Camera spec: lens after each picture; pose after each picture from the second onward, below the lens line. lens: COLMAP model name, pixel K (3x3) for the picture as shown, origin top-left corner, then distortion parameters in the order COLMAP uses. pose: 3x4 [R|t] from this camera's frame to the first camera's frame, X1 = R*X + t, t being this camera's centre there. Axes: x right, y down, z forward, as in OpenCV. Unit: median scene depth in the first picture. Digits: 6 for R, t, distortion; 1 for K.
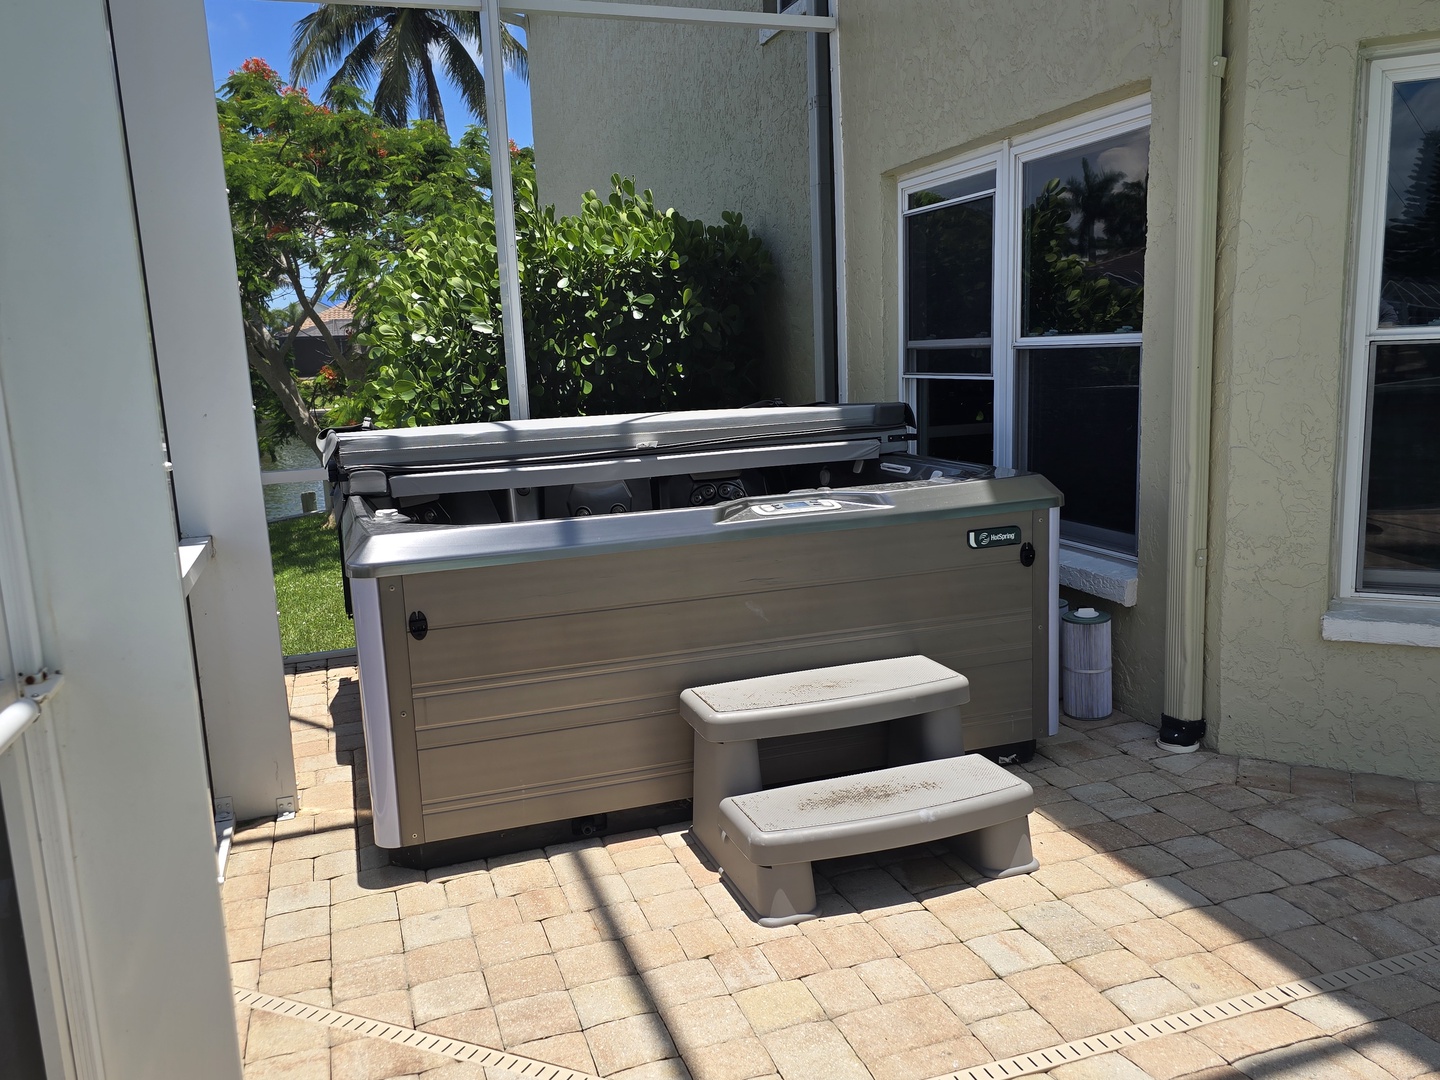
lens RADIAL K [[1158.1, 0, 724.9], [0, 1158.1, 534.1], [0, 0, 1]] dist [0.081390, -0.083895]
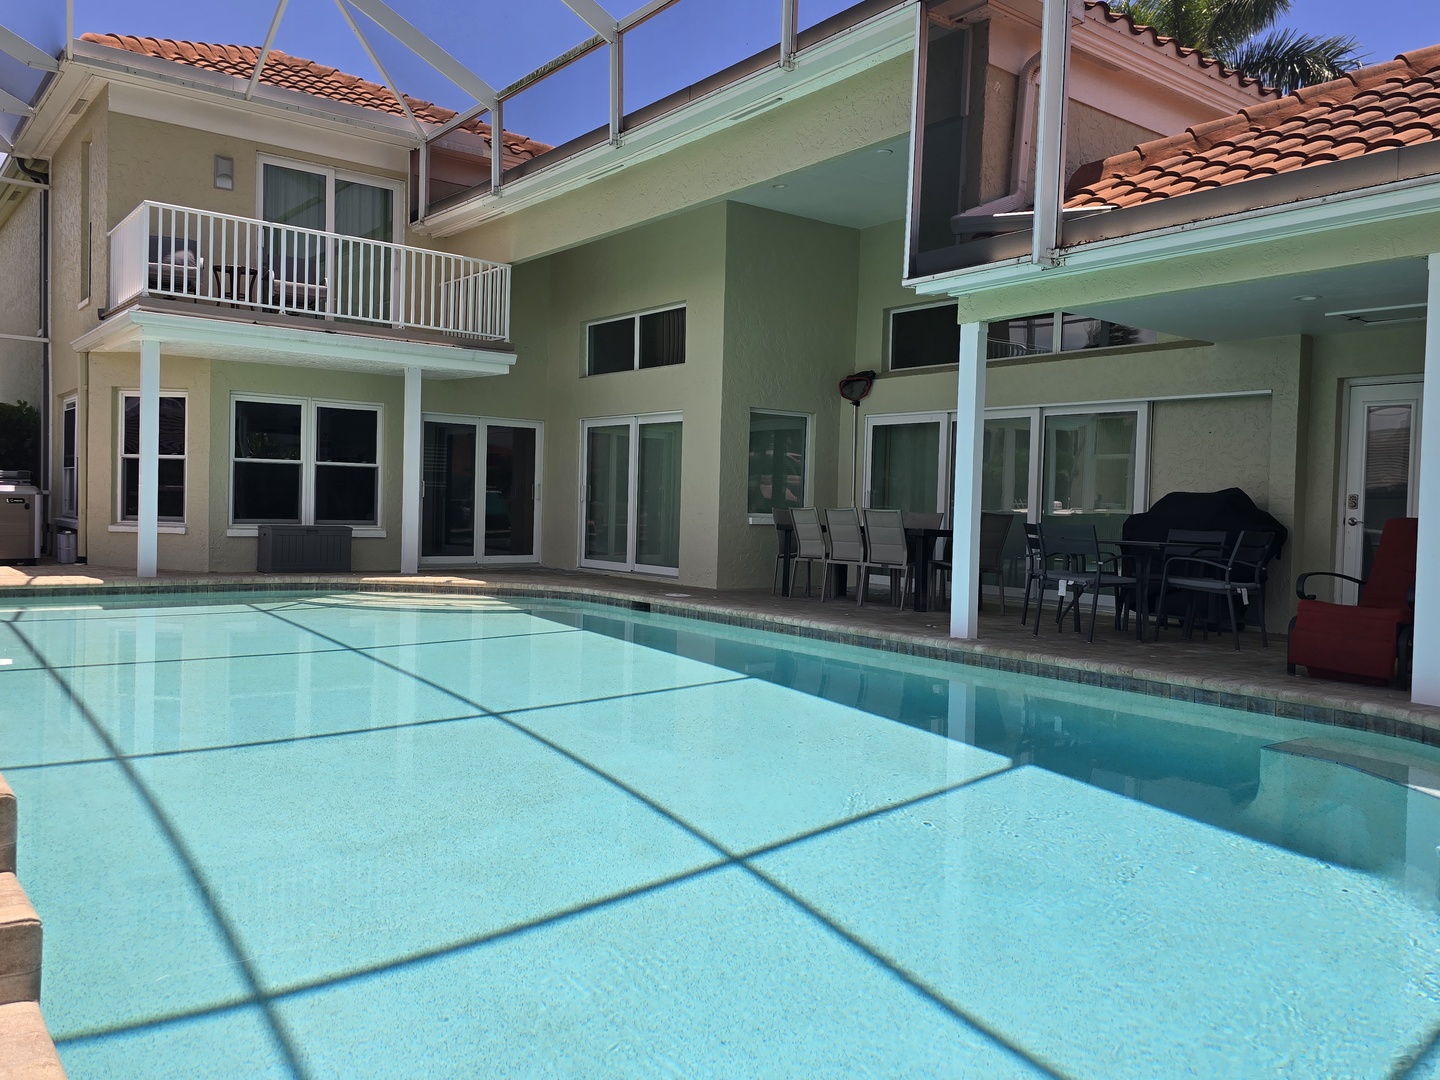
lens RADIAL K [[1158.1, 0, 732.3], [0, 1158.1, 543.0], [0, 0, 1]] dist [0.081390, -0.083895]
pose [[0.939041, 0.043994, 0.340978, 0.255173], [-0.004120, 0.993148, -0.116794, 0.131442], [-0.343780, 0.108270, 0.932788, -0.761651]]
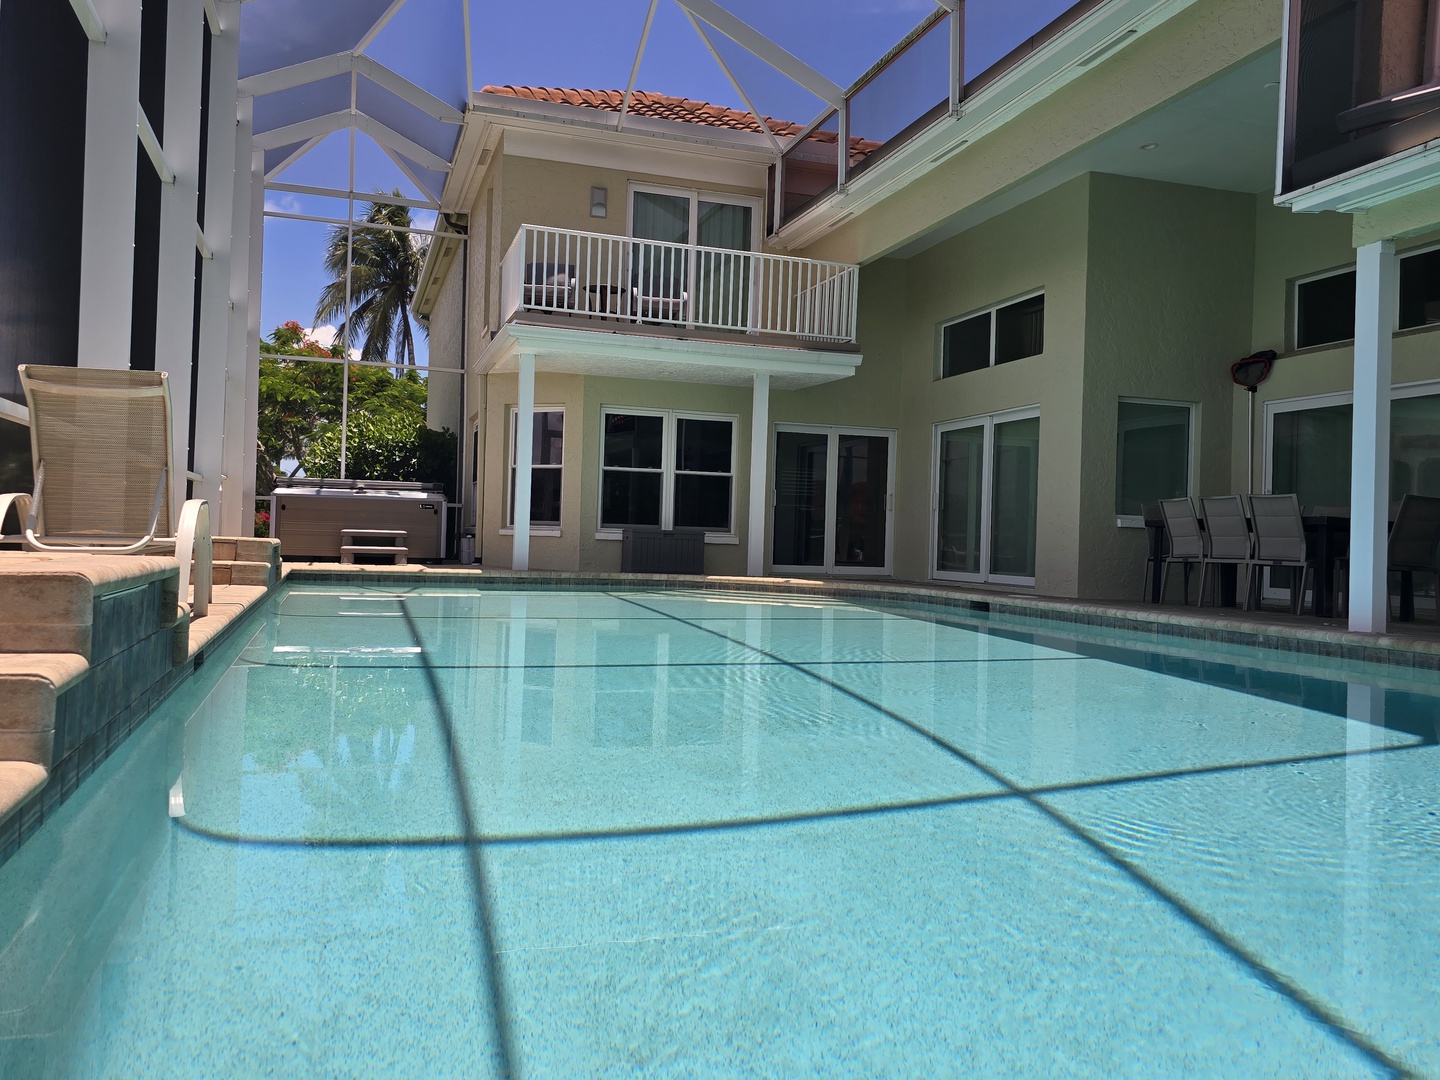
lens RADIAL K [[1158.1, 0, 718.4], [0, 1158.1, 540.9], [0, 0, 1]] dist [0.081390, -0.083895]
pose [[0.998005, 0.060757, -0.017179, 0.315151], [-0.062731, 0.985036, -0.160529, 0.170266], [0.007169, 0.161286, 0.986882, -0.726501]]
